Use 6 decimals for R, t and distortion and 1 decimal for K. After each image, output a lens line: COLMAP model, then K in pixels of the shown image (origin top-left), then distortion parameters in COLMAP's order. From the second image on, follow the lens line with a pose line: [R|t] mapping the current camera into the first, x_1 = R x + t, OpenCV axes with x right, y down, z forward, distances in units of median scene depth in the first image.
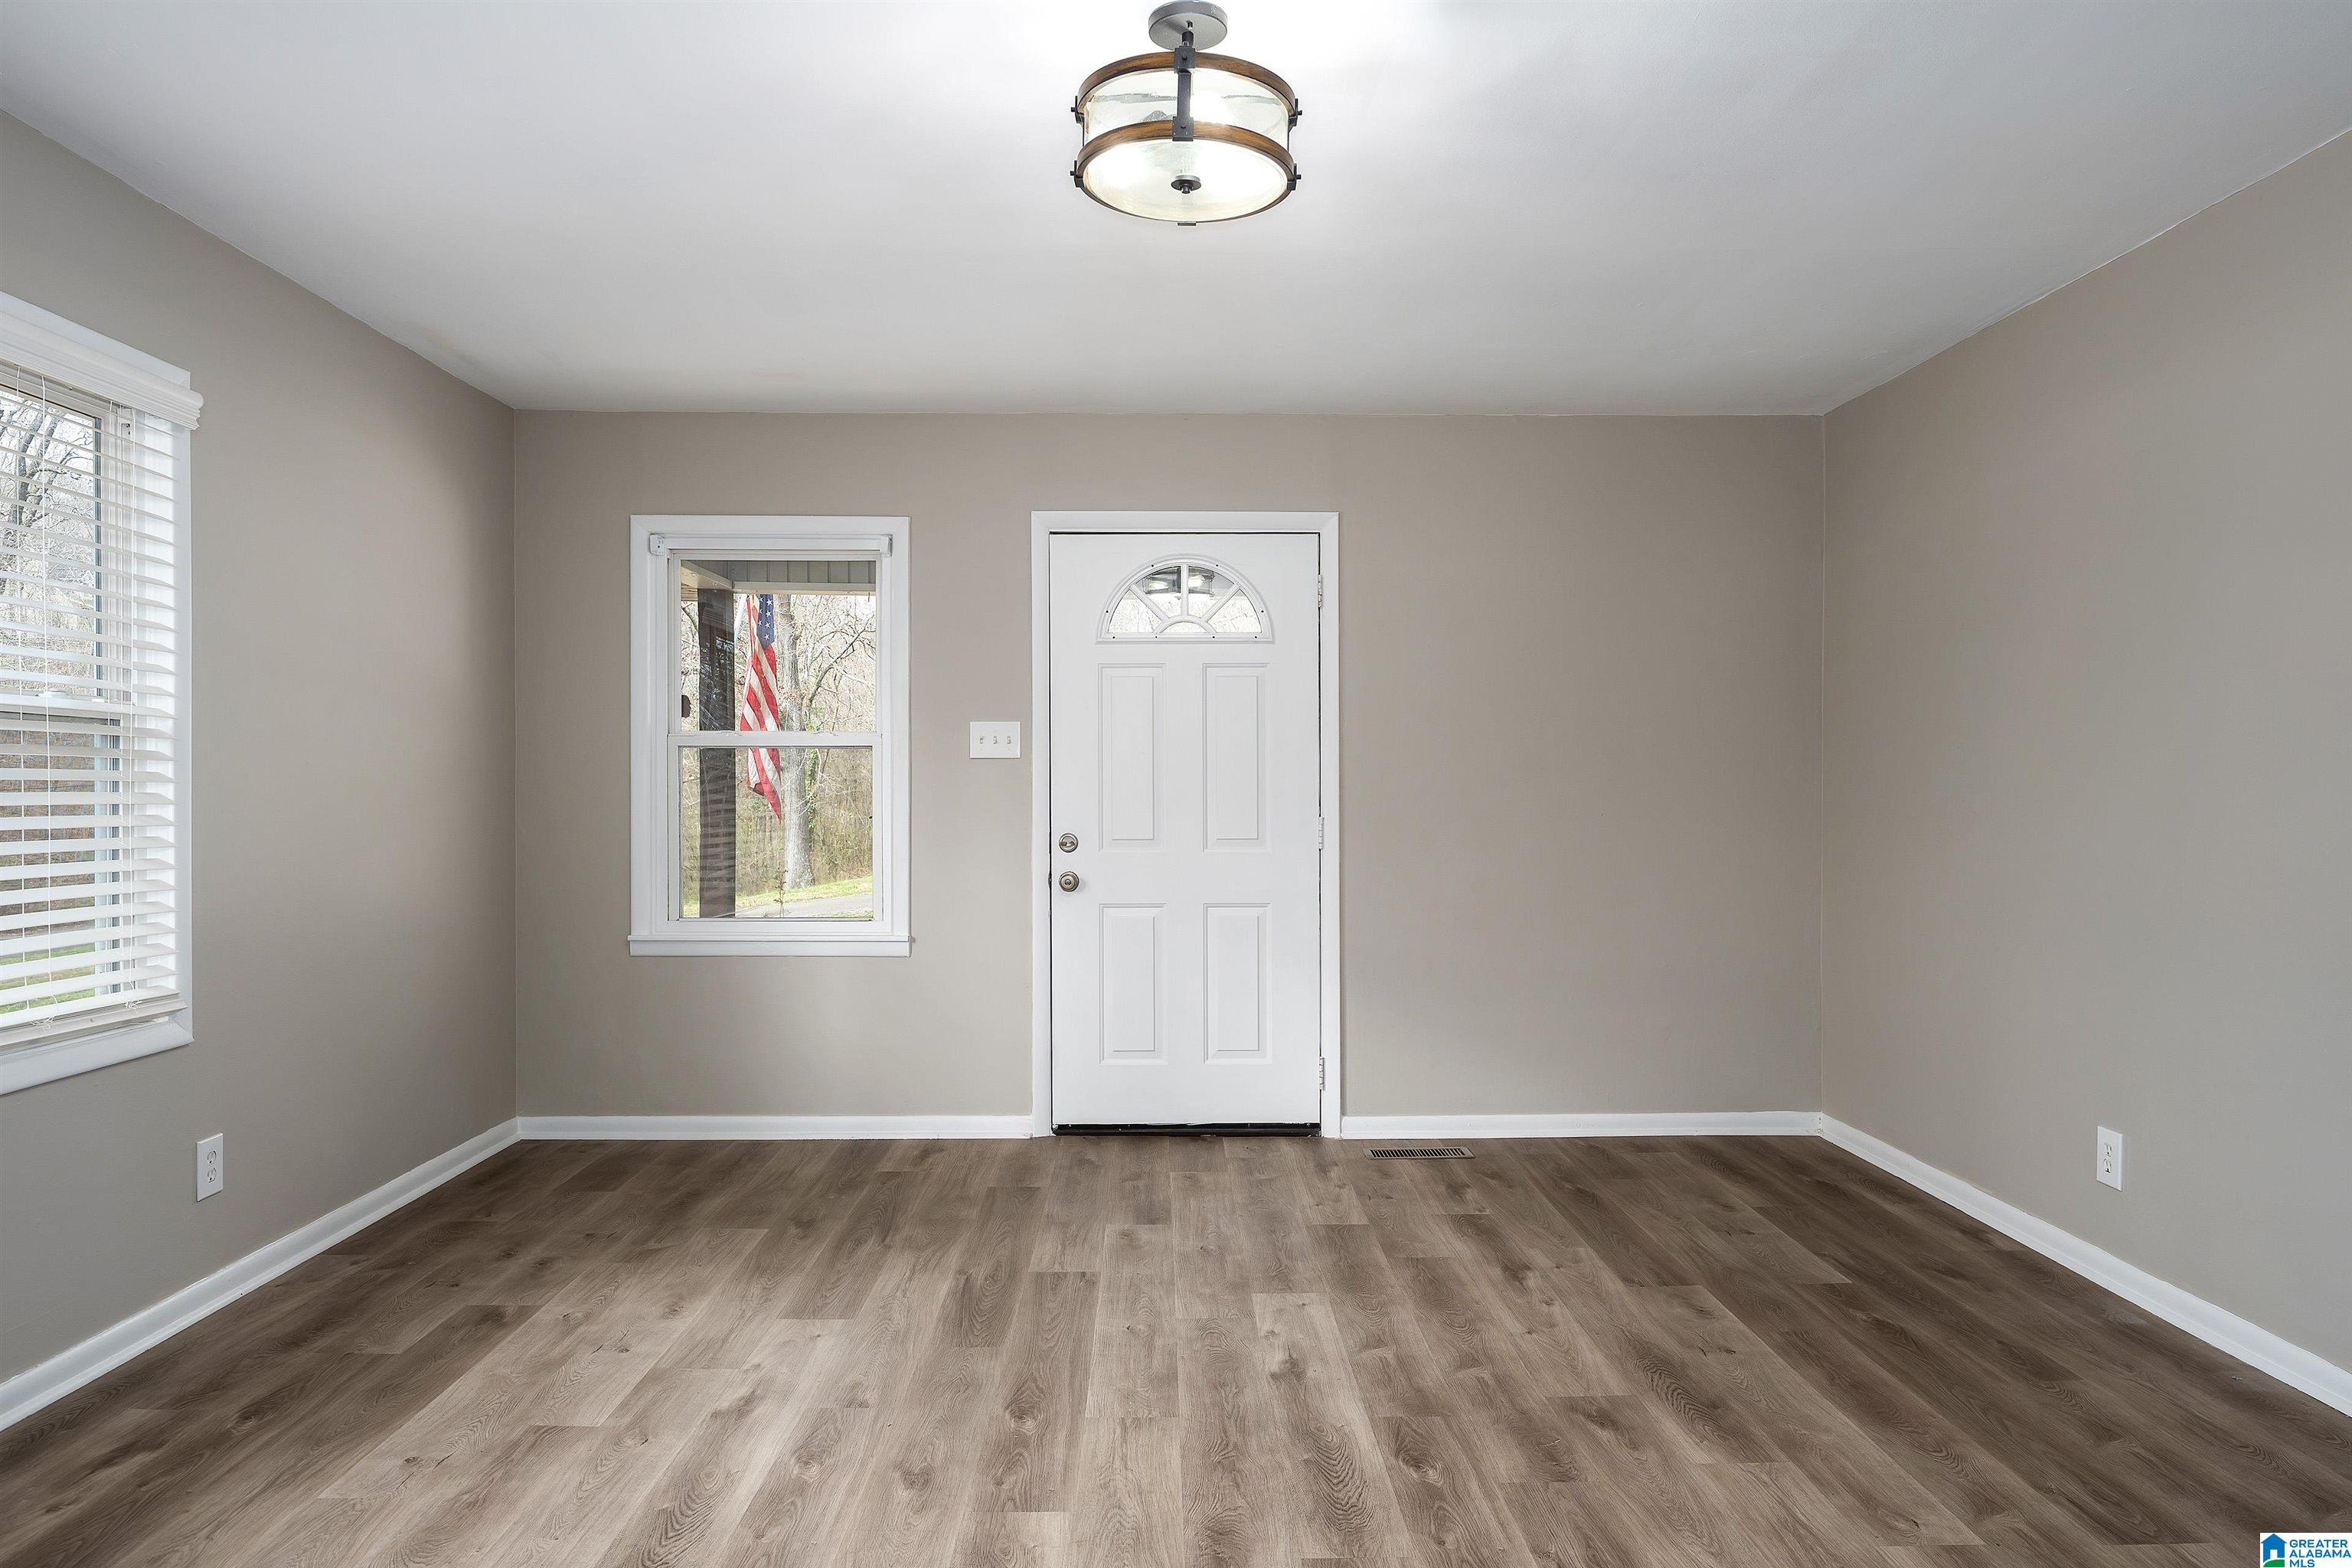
lens RADIAL K [[1490.8, 0, 1176.0], [0, 1490.8, 784.0], [0, 0, 1]] dist [0.002821, 0.001729]
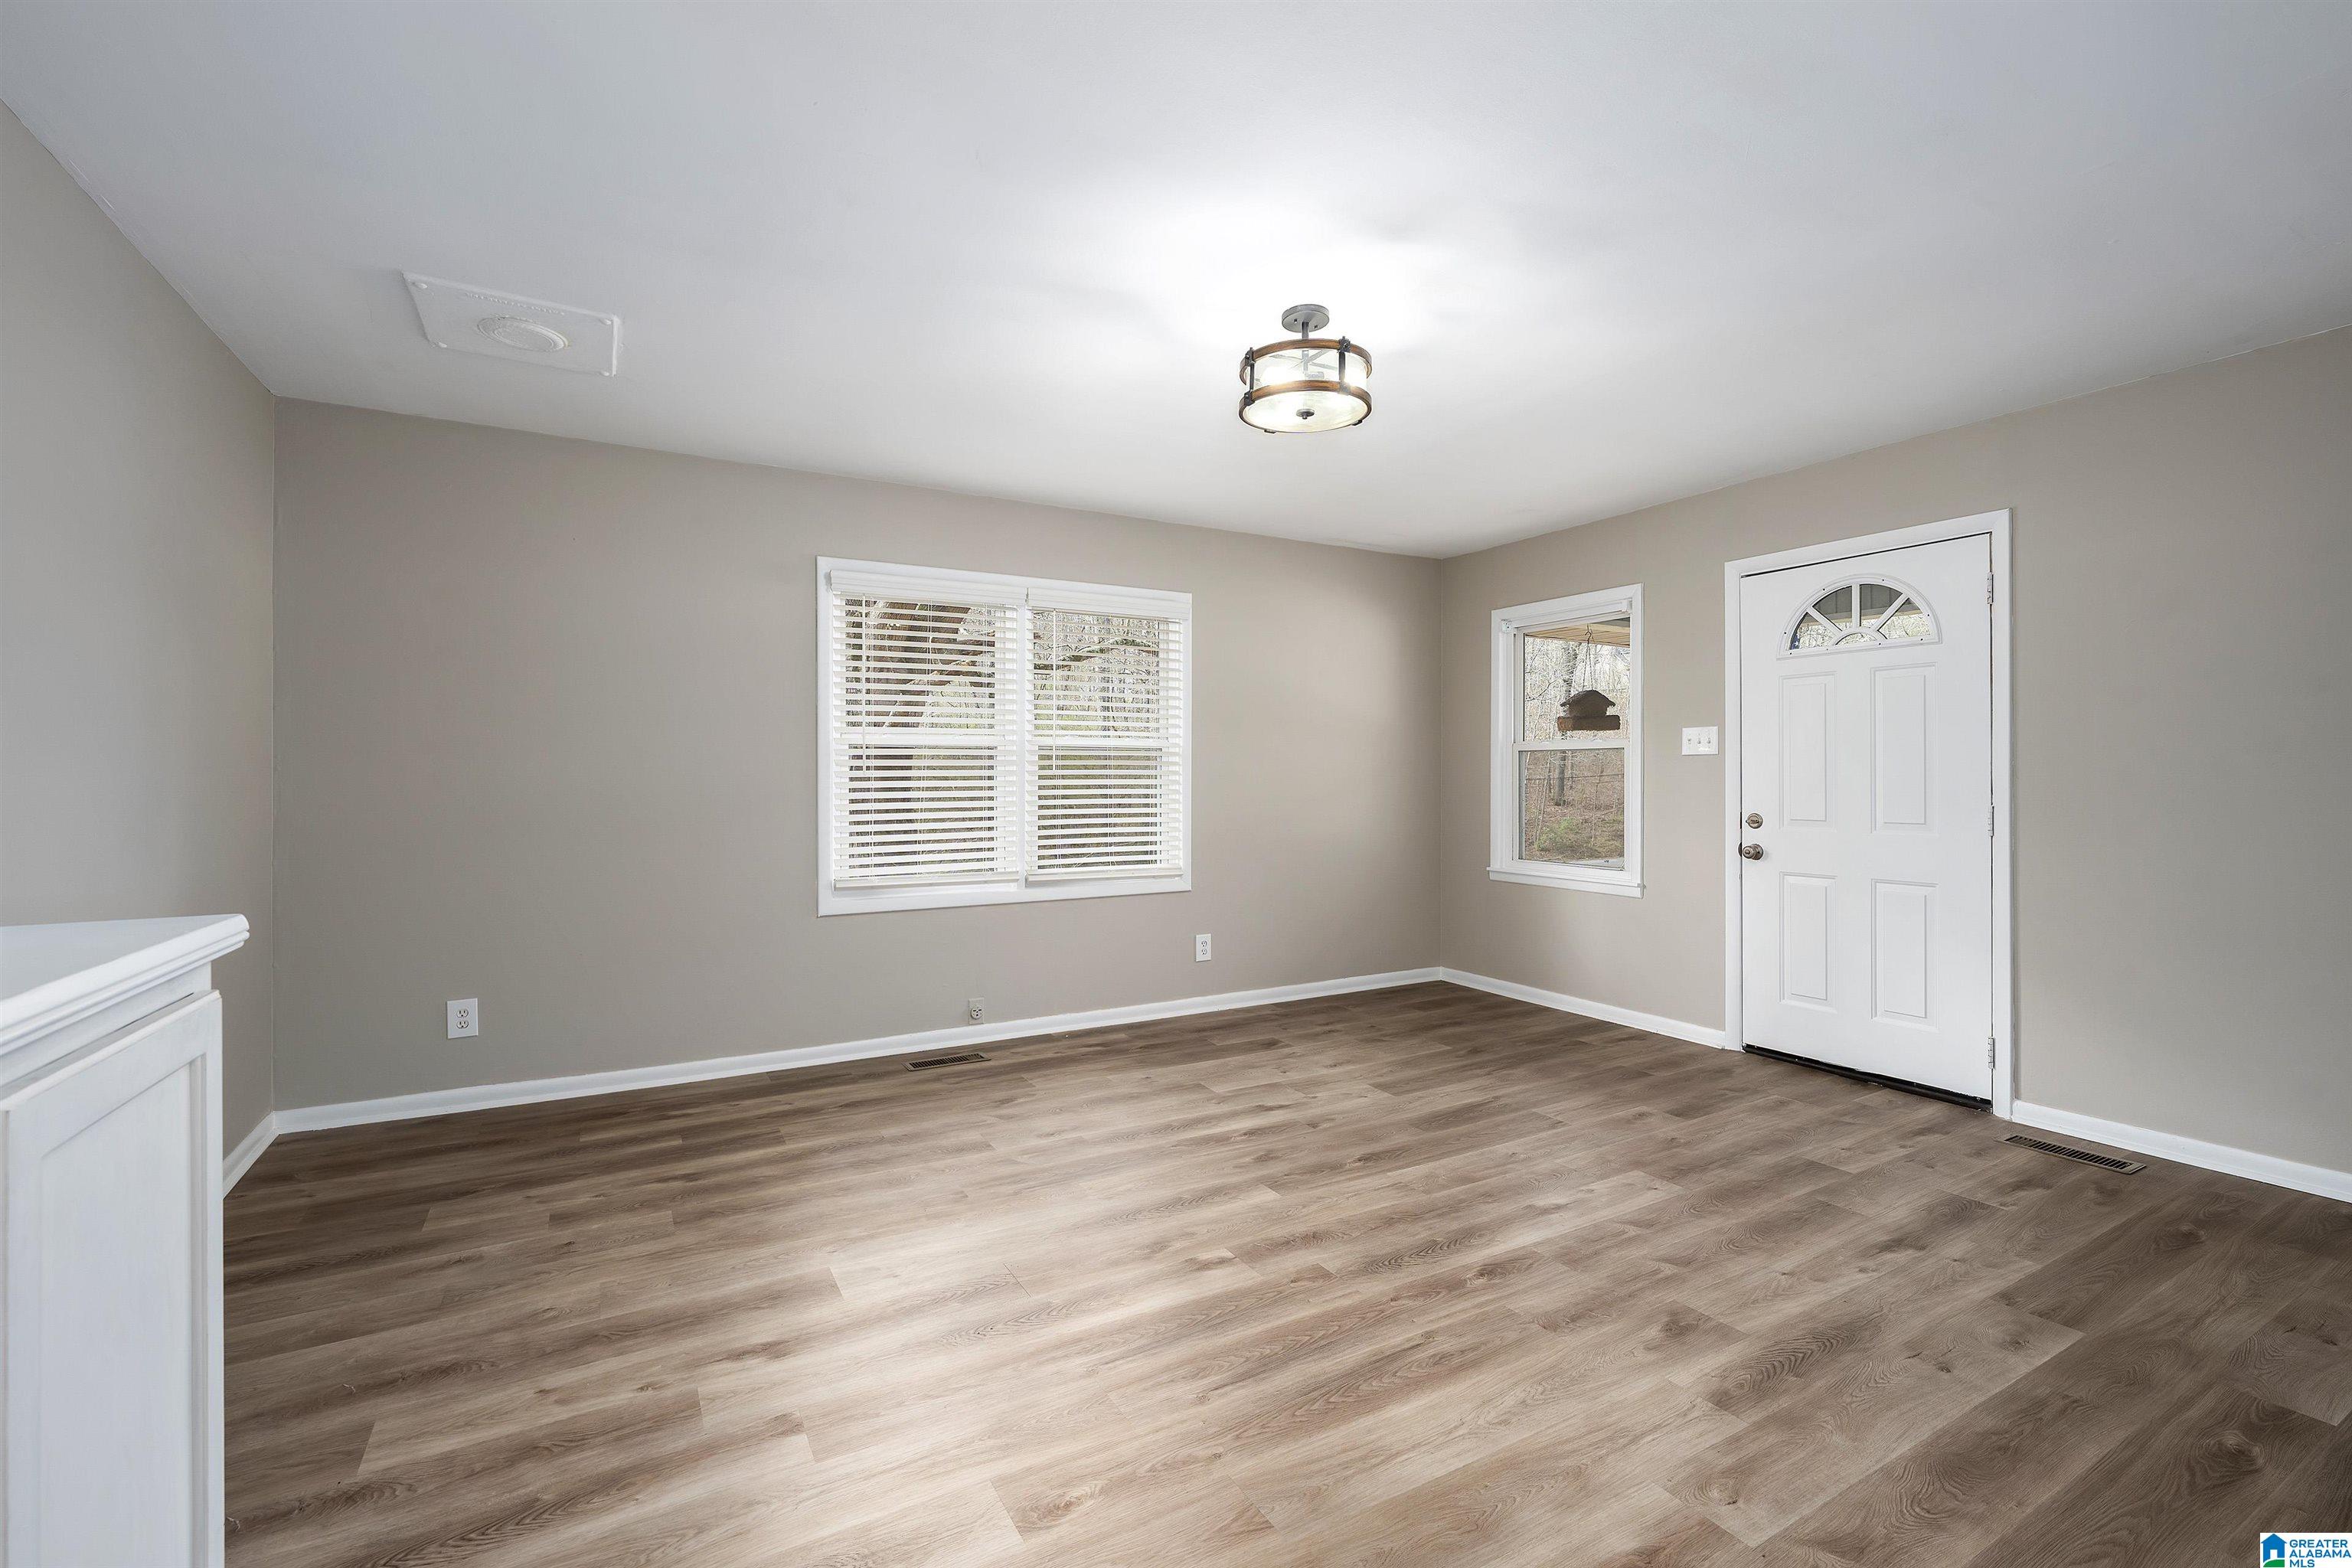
lens RADIAL K [[1014.9, 0, 1176.0], [0, 1014.9, 784.0], [0, 0, 1]] dist [0.001083, 0.000000]
pose [[0.478173, 0.006237, -0.878243, 0.666784], [0.002526, 0.999961, 0.008476, -0.000628], [0.878262, -0.006271, 0.478139, 0.246385]]
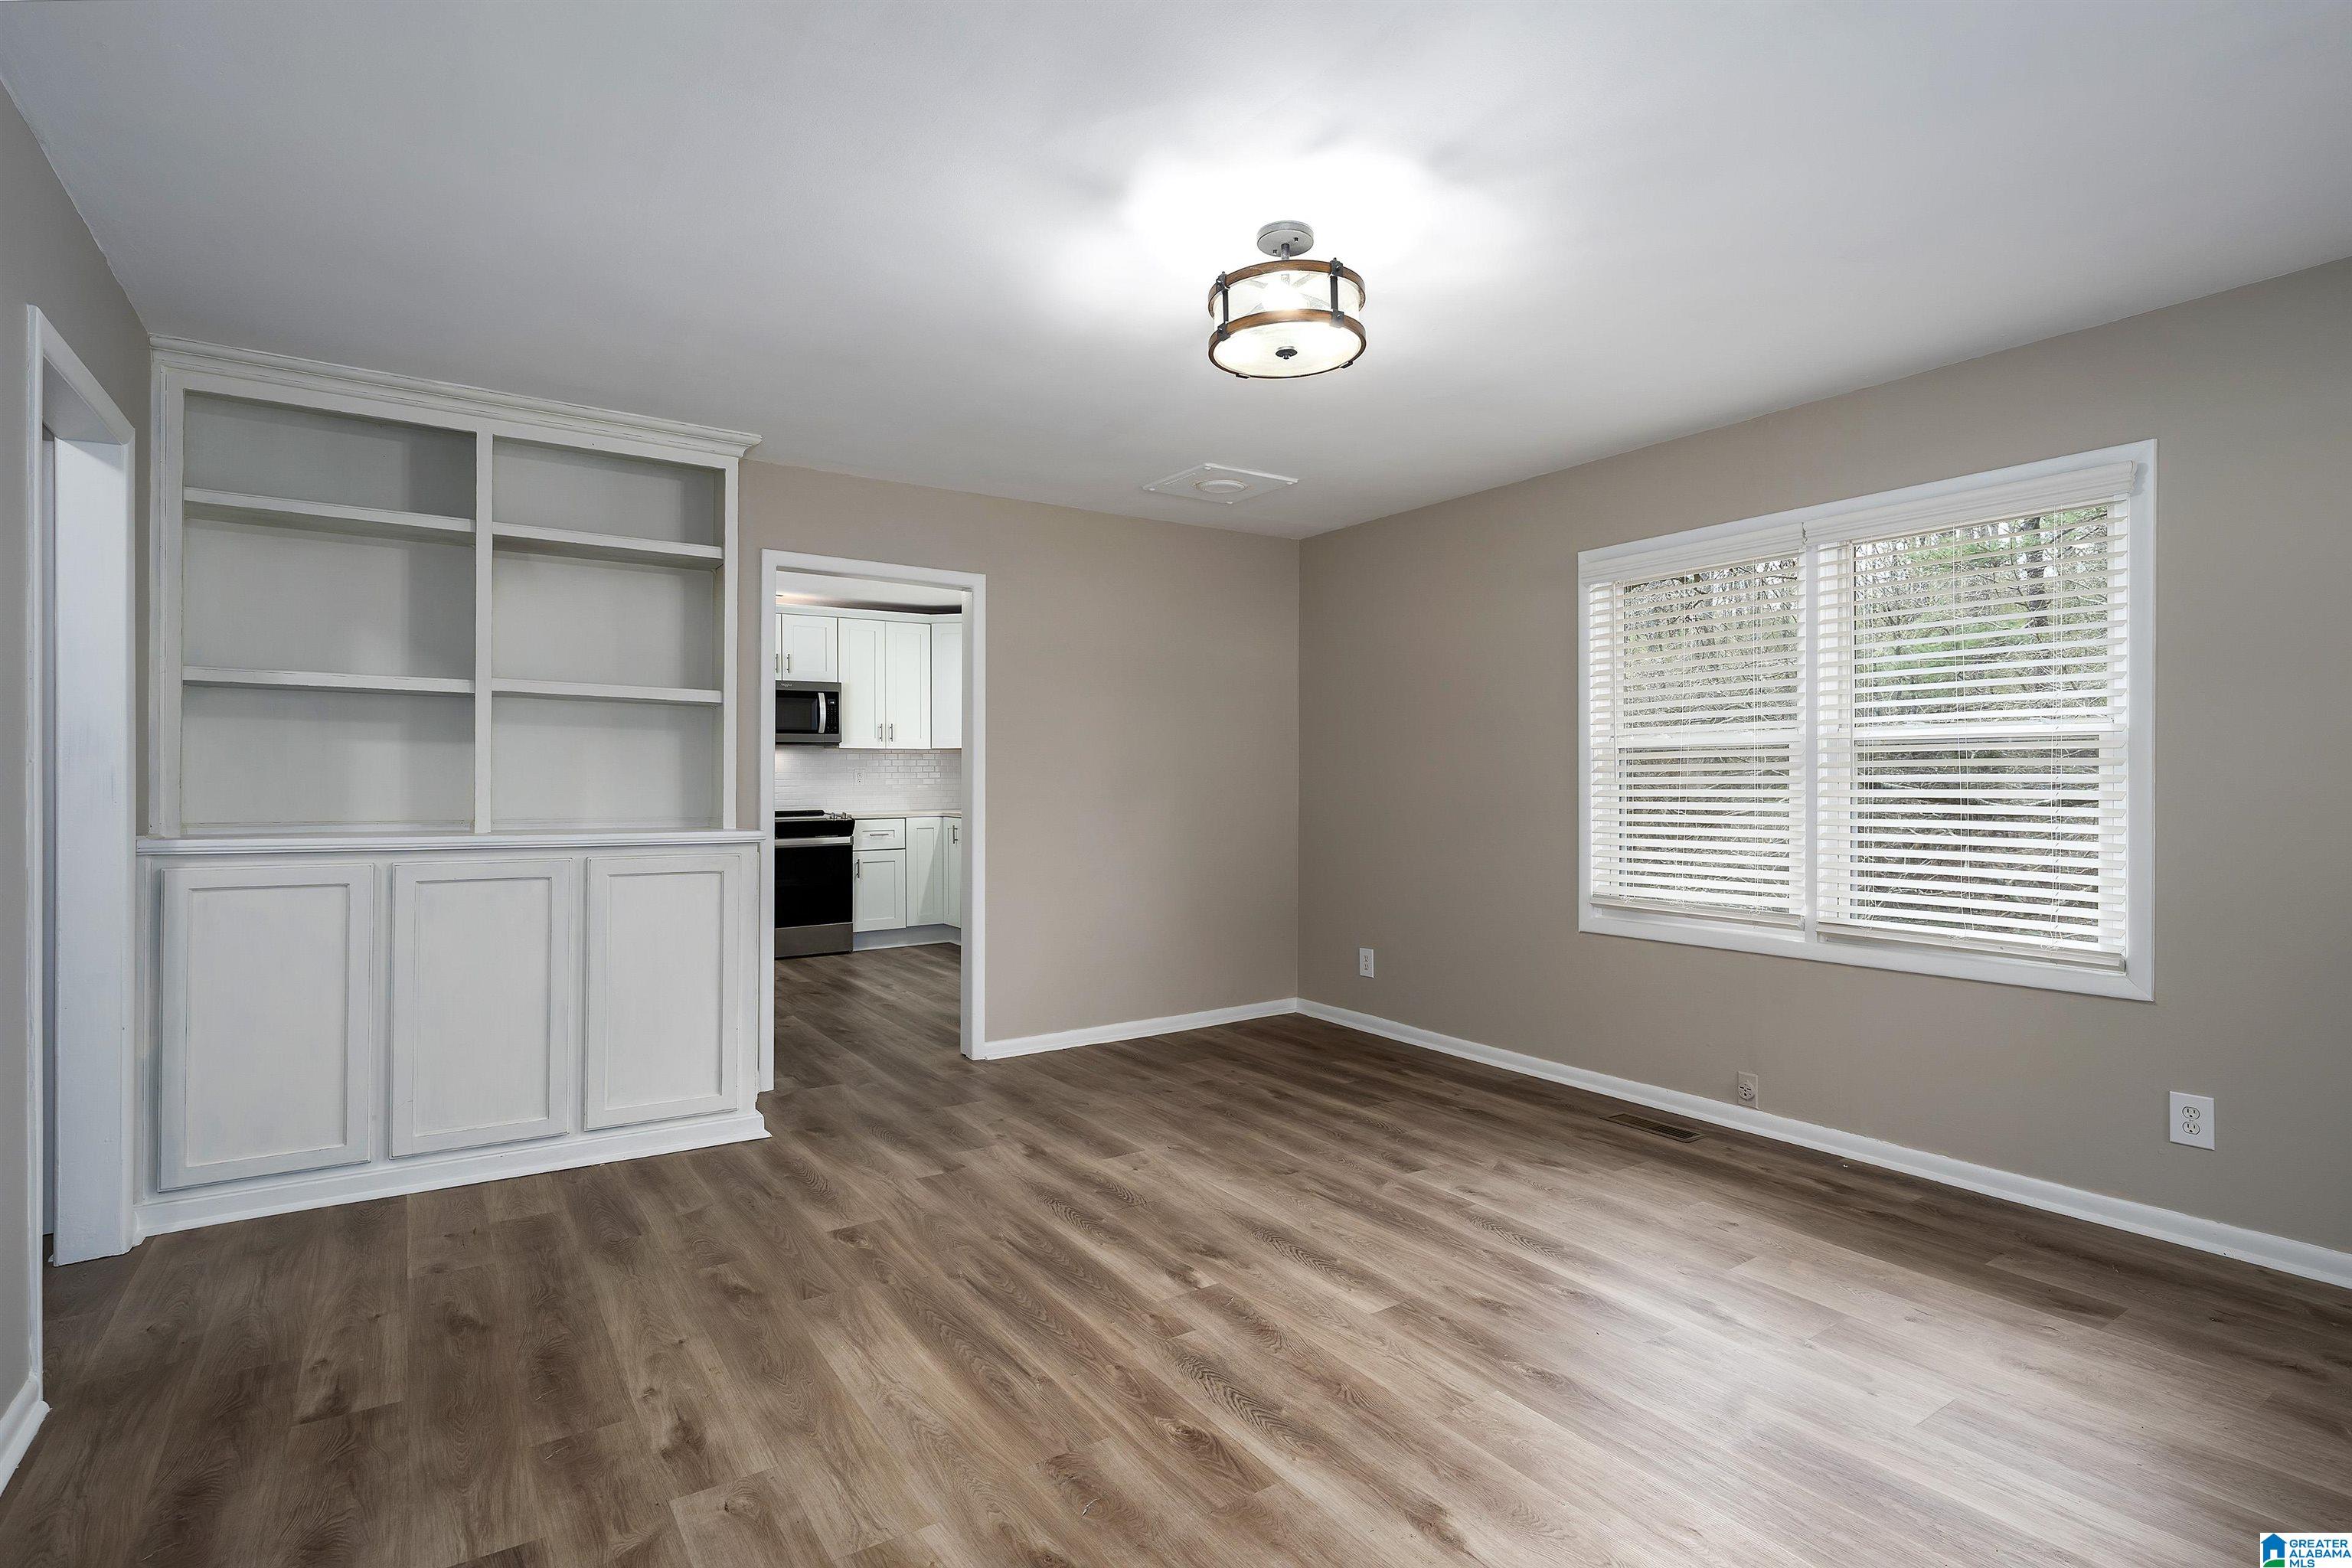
lens RADIAL K [[1139.8, 0, 1176.0], [0, 1139.8, 784.0], [0, 0, 1]] dist [0.002407, 0.000128]
pose [[-0.837989, -0.000222, -0.545688, 0.481906], [0.000849, 0.999998, -0.001710, 0.001083], [0.545687, -0.001896, -0.837987, 1.323245]]
